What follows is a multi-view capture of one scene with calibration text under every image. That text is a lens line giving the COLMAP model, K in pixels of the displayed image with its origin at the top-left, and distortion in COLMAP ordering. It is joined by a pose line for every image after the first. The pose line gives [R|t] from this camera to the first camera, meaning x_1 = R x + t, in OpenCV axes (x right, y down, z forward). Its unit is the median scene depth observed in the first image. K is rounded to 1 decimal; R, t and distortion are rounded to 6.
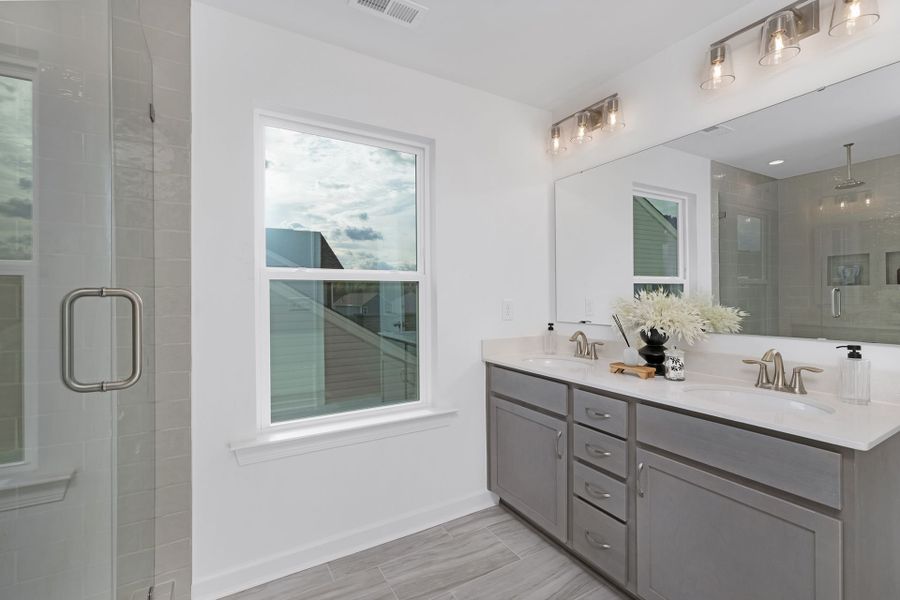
lens RADIAL K [[414.5, 0, 453.9], [0, 414.5, 297.4], [0, 0, 1]] dist [-0.000763, -0.000037]
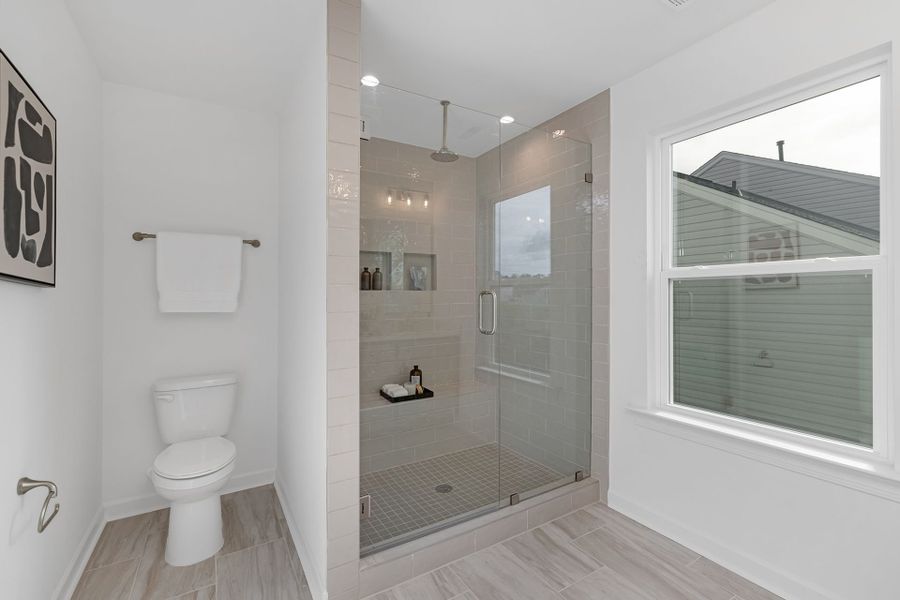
lens RADIAL K [[392.2, 0, 453.4], [0, 392.2, 298.4], [0, 0, 1]] dist [-0.004069, 0.001259]
pose [[0.009808, 0.014746, -0.999843, 0.646191], [0.007549, 0.999862, 0.014820, -0.007989], [0.999923, -0.007693, 0.009696, 0.390784]]
